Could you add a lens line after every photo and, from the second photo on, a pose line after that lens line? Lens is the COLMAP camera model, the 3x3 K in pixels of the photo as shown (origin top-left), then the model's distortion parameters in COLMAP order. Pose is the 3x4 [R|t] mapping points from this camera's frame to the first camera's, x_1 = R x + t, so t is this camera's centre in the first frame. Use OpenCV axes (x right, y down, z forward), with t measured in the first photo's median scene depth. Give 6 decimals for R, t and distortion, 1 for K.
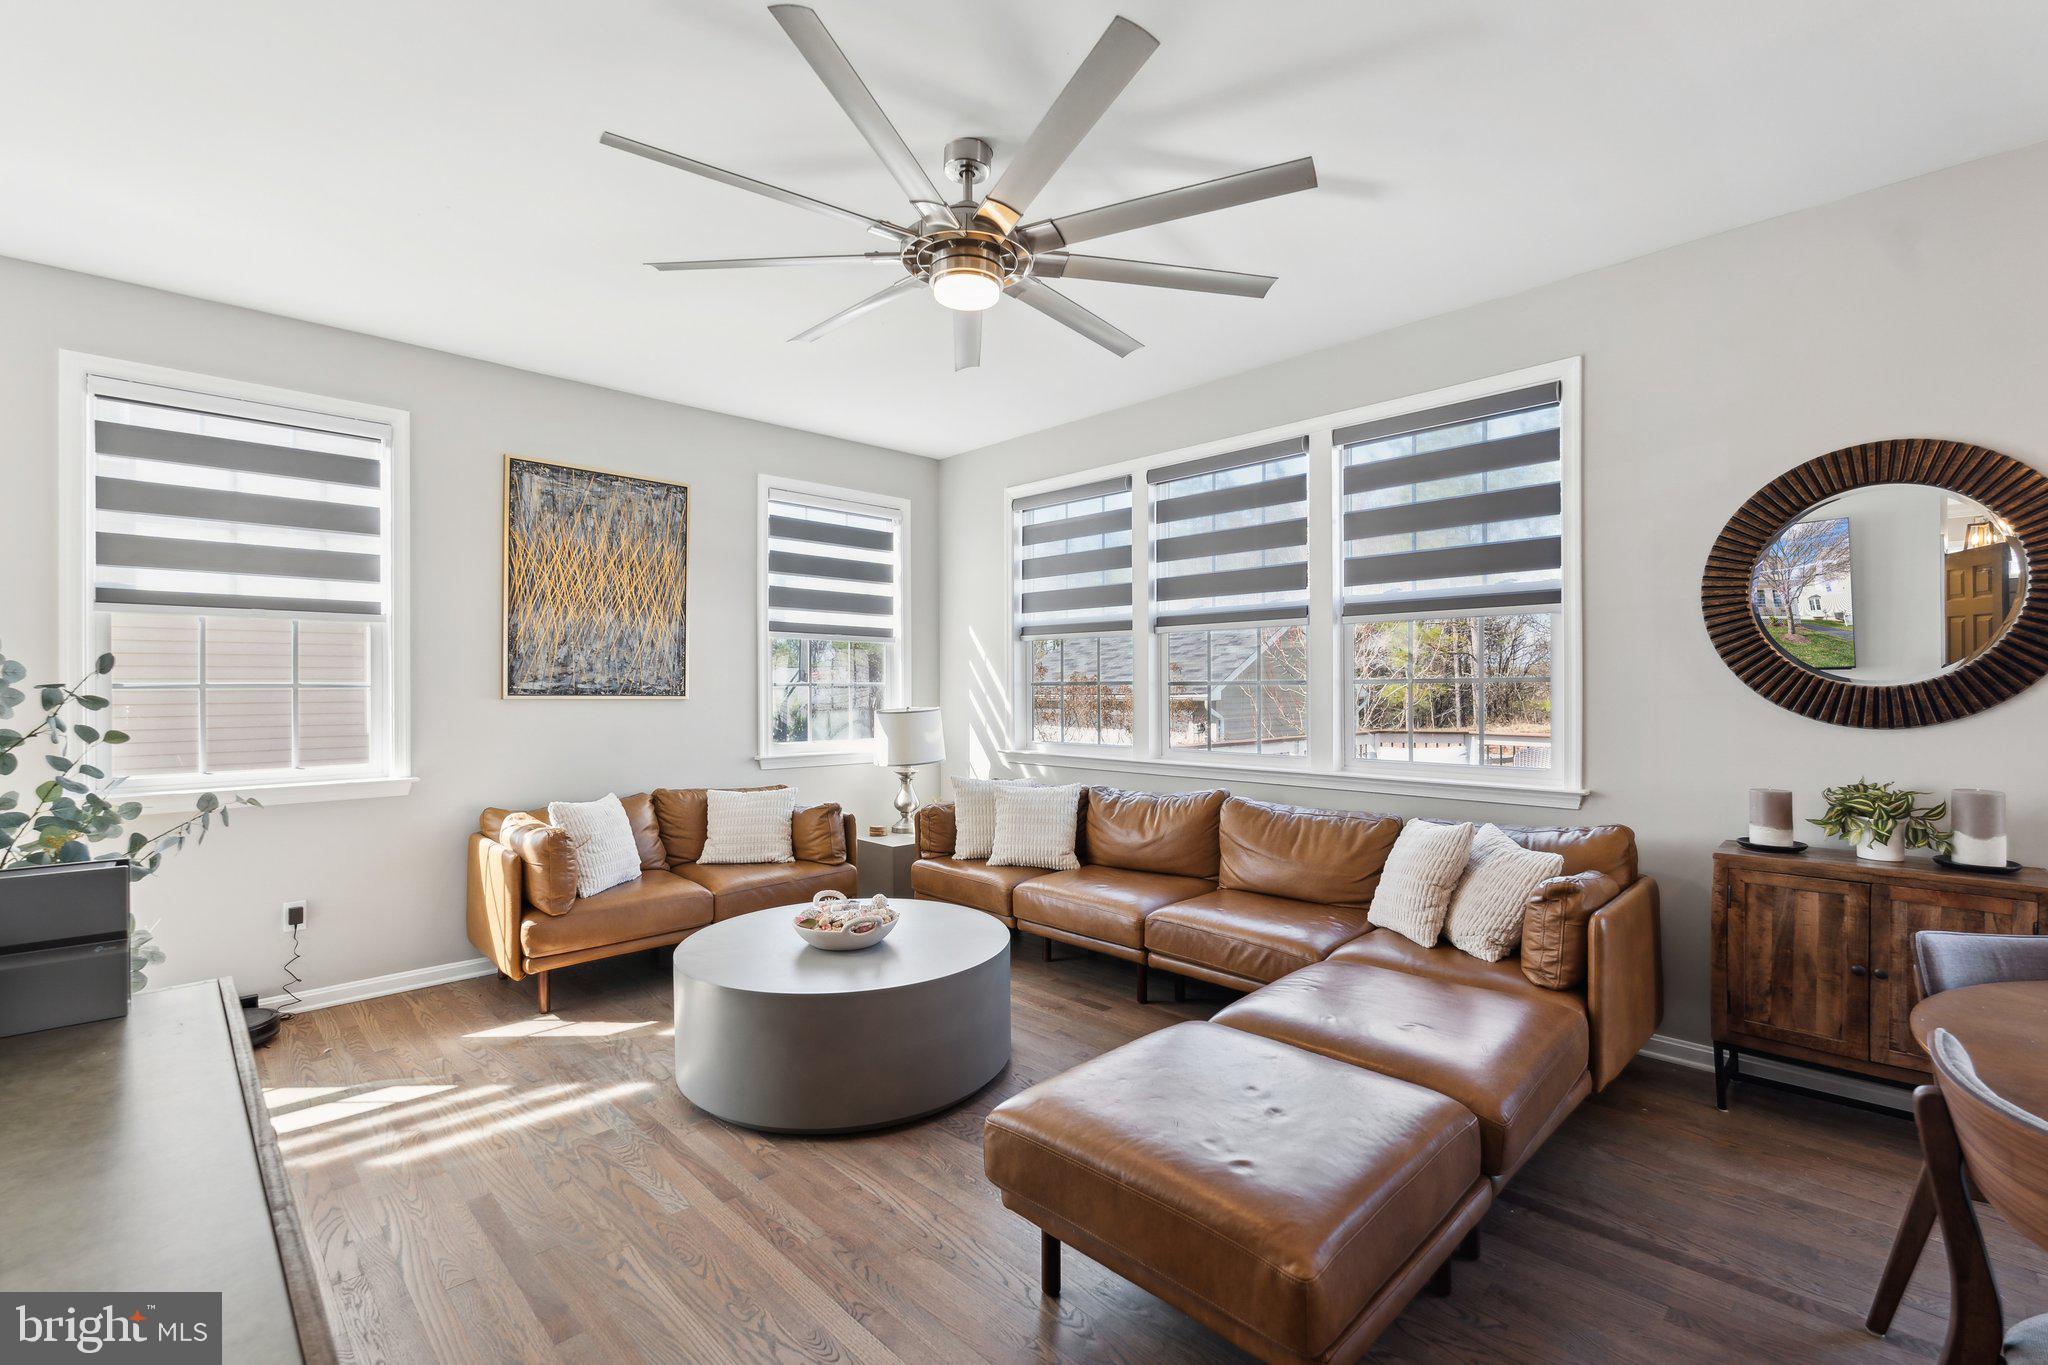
lens RADIAL K [[908.8, 0, 1019.4], [0, 908.8, 690.8], [0, 0, 1]] dist [-0.006273, -0.000232]
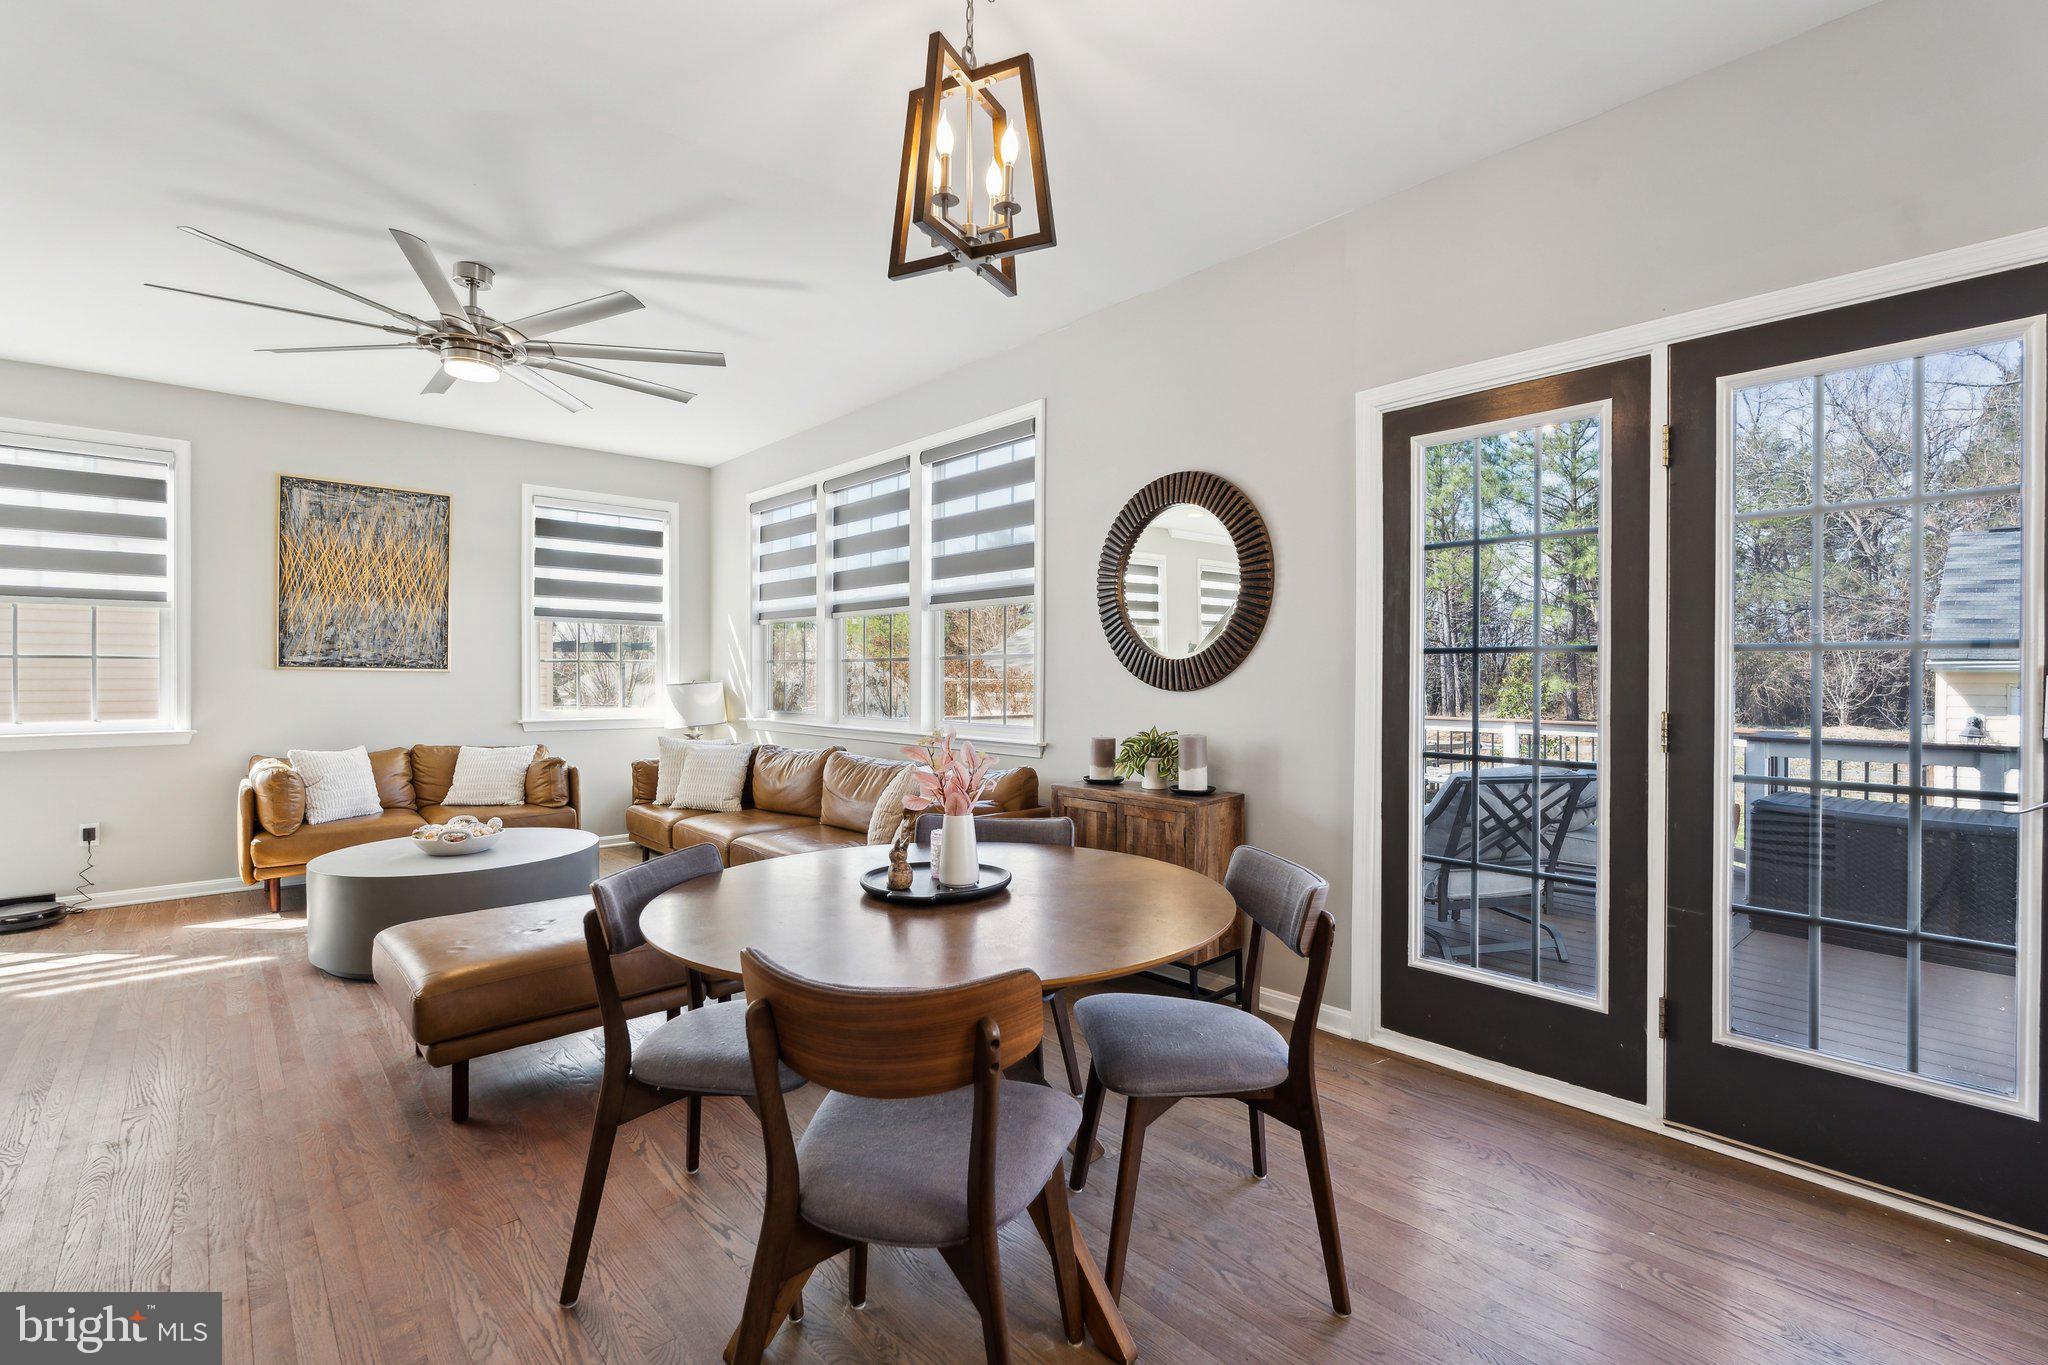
lens RADIAL K [[931.4, 0, 1024.0], [0, 931.4, 682.5], [0, 0, 1]] dist [0.001323, -0.000611]
pose [[0.998982, 0.005539, -0.044759, 0.493924], [-0.005341, 0.999975, 0.004545, 0.015021], [0.044784, -0.004301, 0.998987, -0.225184]]
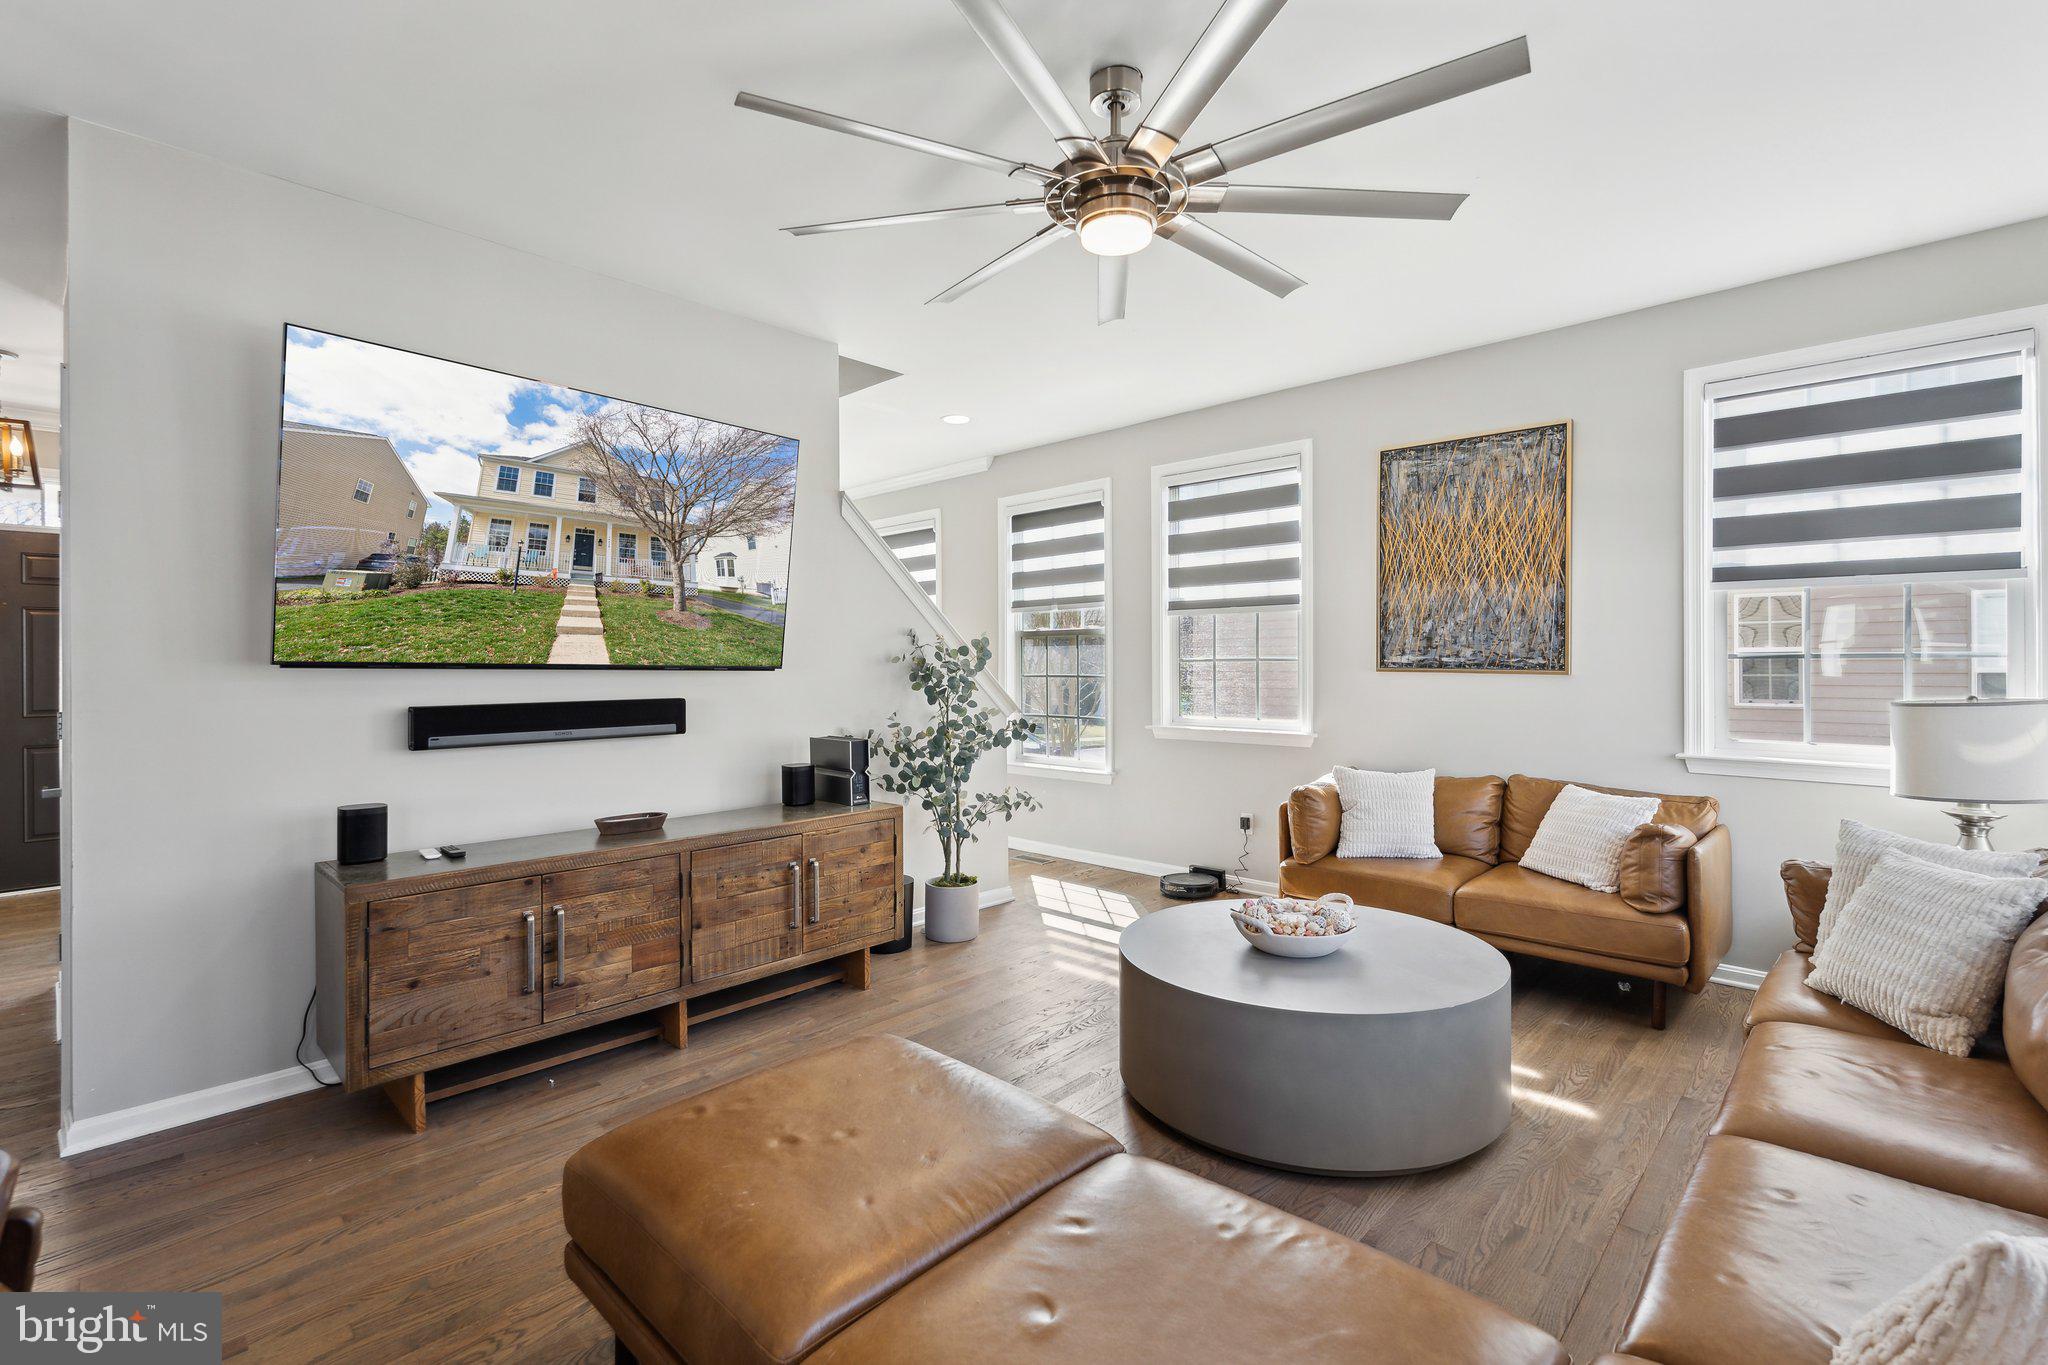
lens RADIAL K [[912.2, 0, 1029.5], [0, 912.2, 659.6], [0, 0, 1]] dist [-0.002428, -0.000140]
pose [[0.038944, 0.001603, -0.999240, 0.499250], [0.001040, 0.999998, 0.001645, -0.007202], [0.999241, -0.001103, 0.038942, 0.506032]]
